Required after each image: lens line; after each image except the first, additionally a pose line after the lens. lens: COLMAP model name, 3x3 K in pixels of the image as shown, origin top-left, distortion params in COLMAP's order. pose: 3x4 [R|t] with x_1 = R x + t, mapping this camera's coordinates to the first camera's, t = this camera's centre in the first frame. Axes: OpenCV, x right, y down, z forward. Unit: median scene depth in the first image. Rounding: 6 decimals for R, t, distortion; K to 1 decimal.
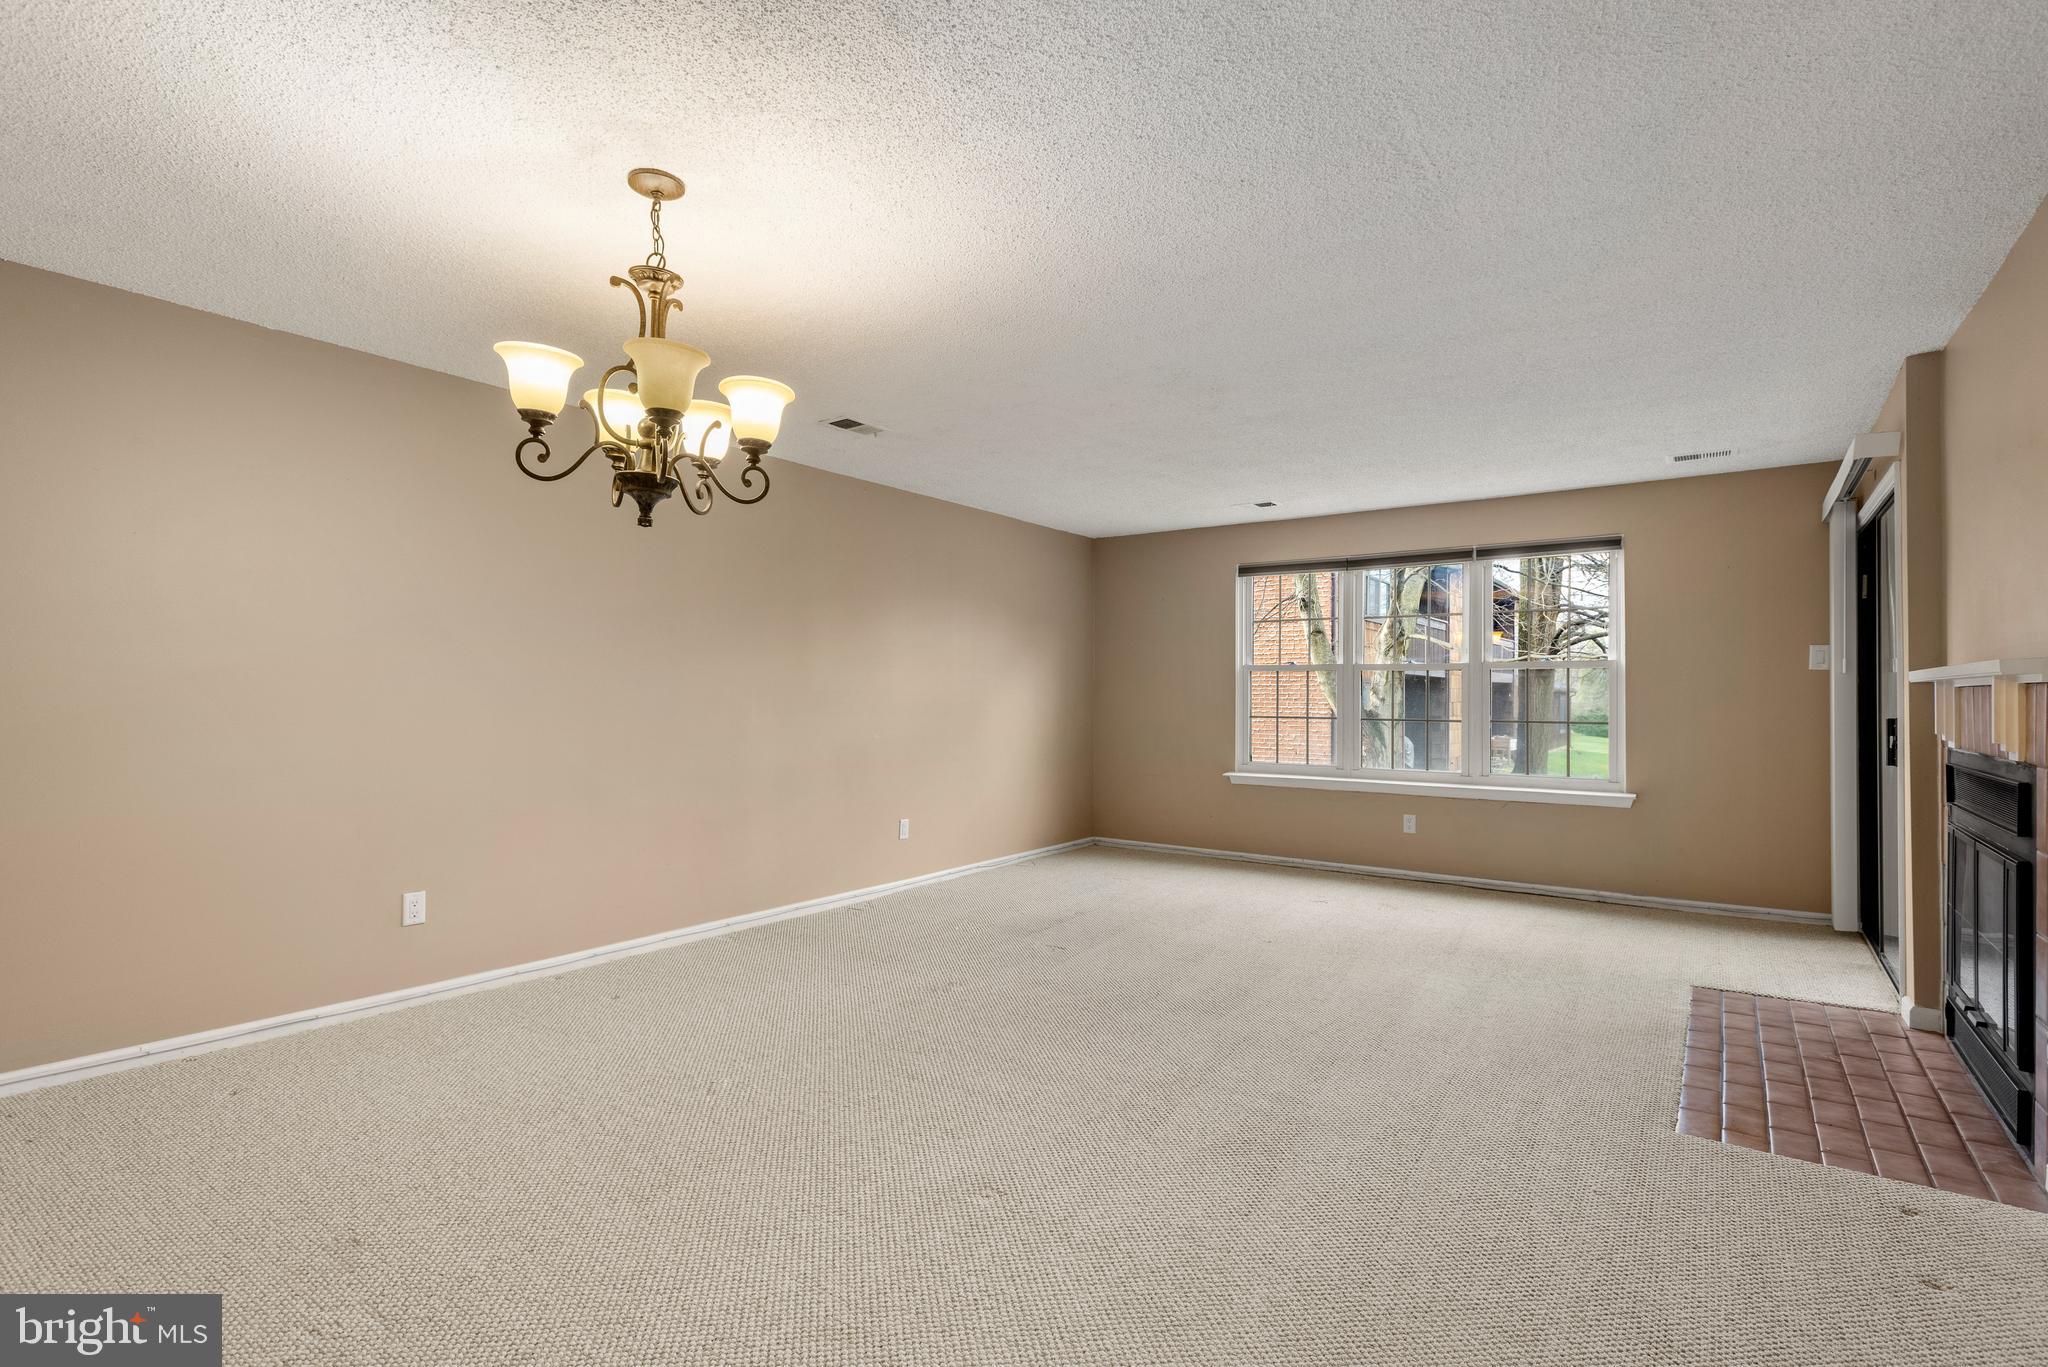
lens RADIAL K [[951.1, 0, 1027.4], [0, 951.1, 683.4], [0, 0, 1]] dist [0.004454, 0.000680]
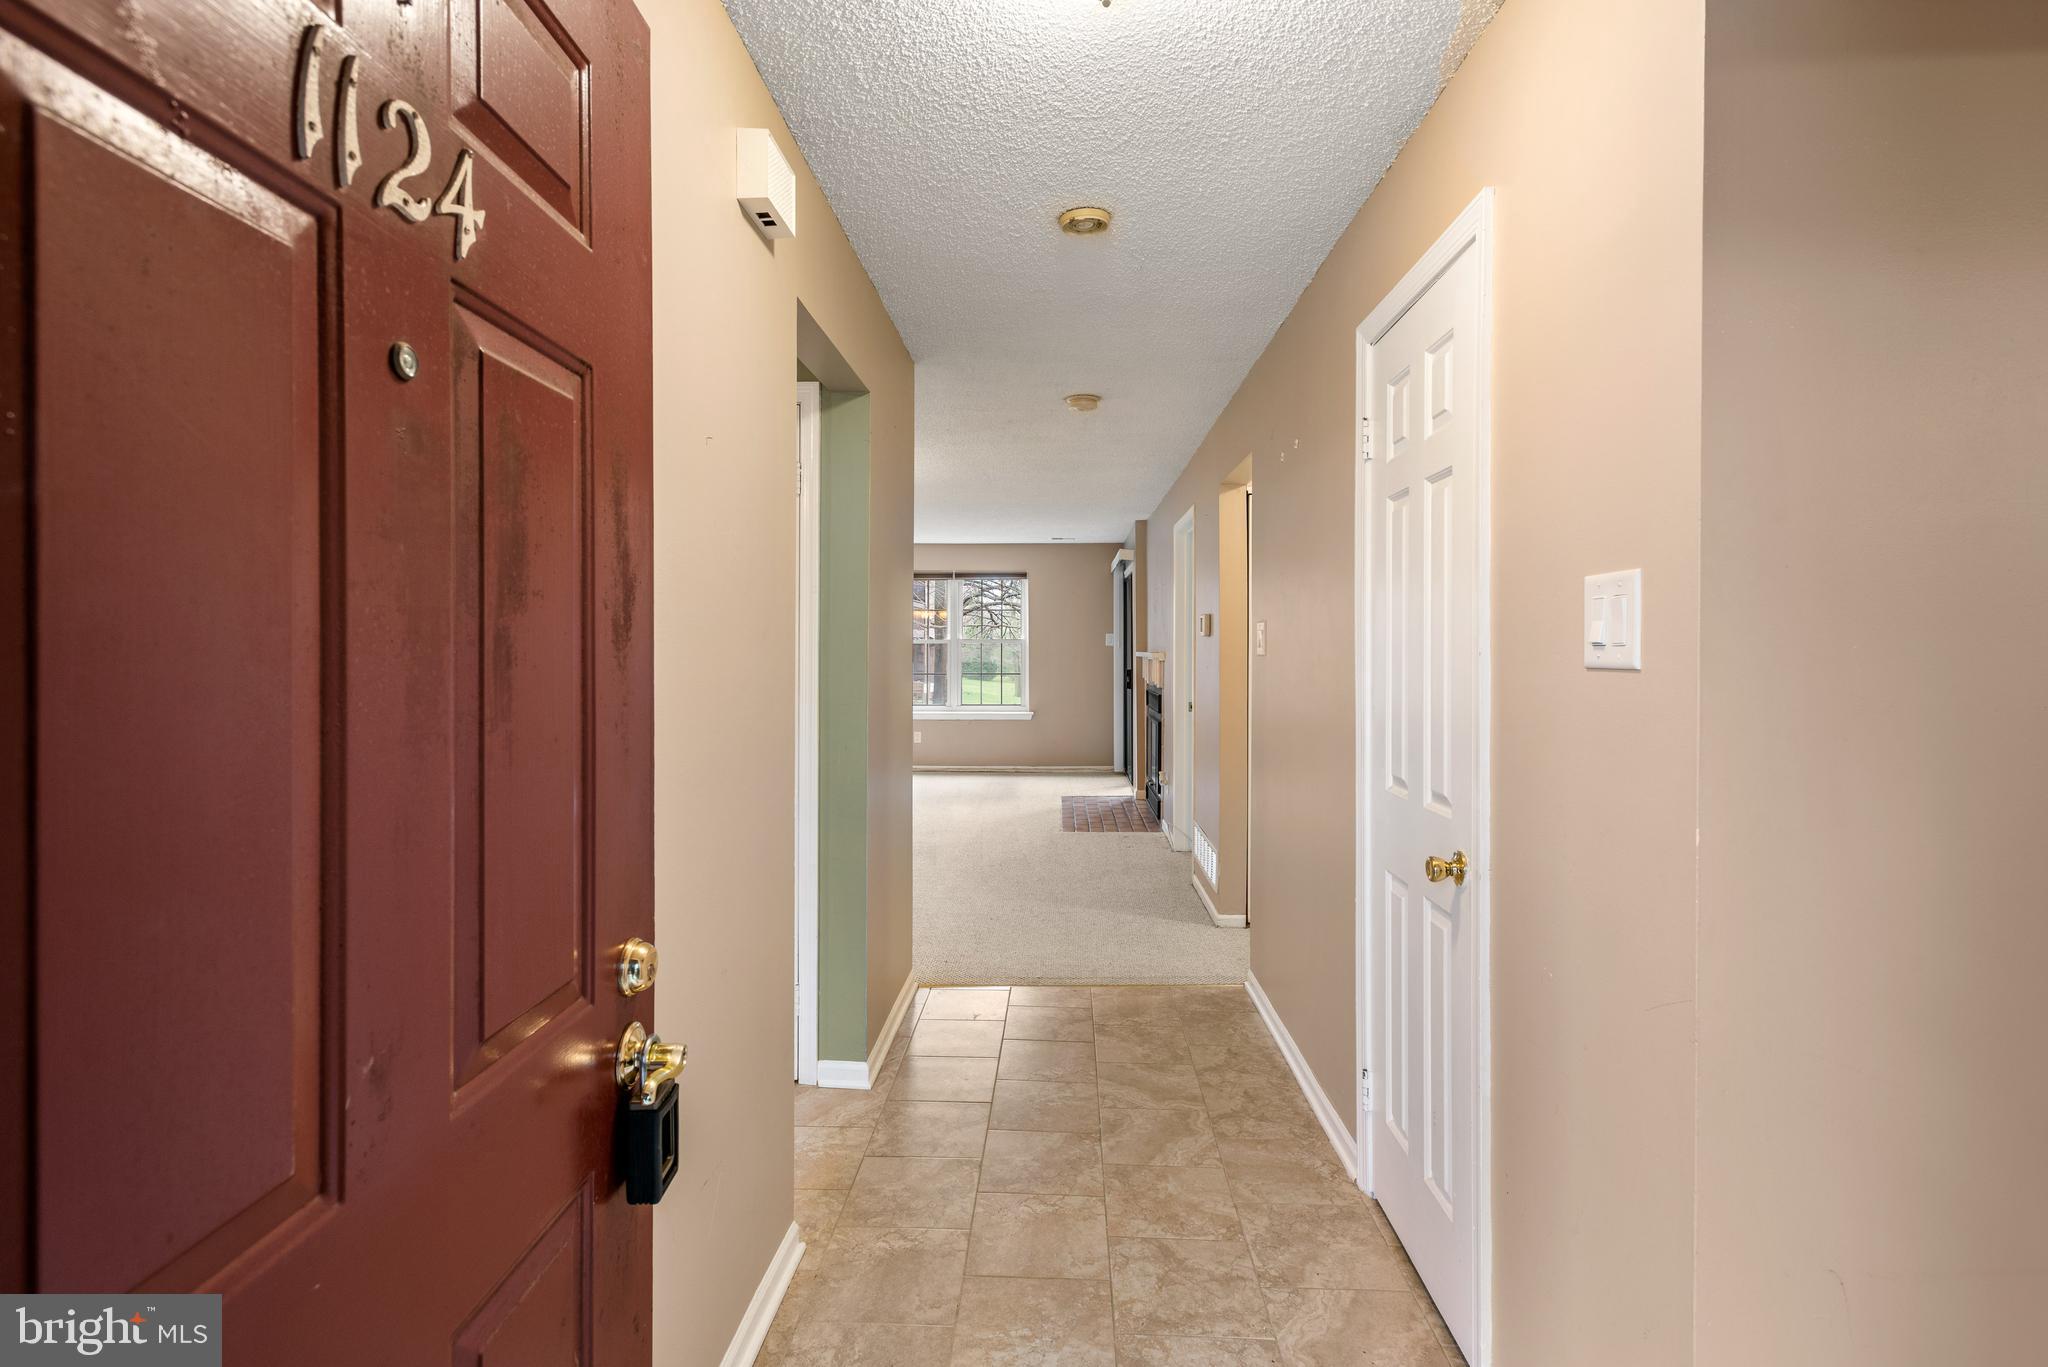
lens RADIAL K [[976.6, 0, 1024.6], [0, 976.6, 660.0], [0, 0, 1]] dist [0.002230, 0.000112]
pose [[0.826882, -0.011339, 0.562261, -0.497420], [-0.003756, 0.999663, 0.025683, -0.037408], [-0.562363, -0.023349, 0.826561, -0.628609]]
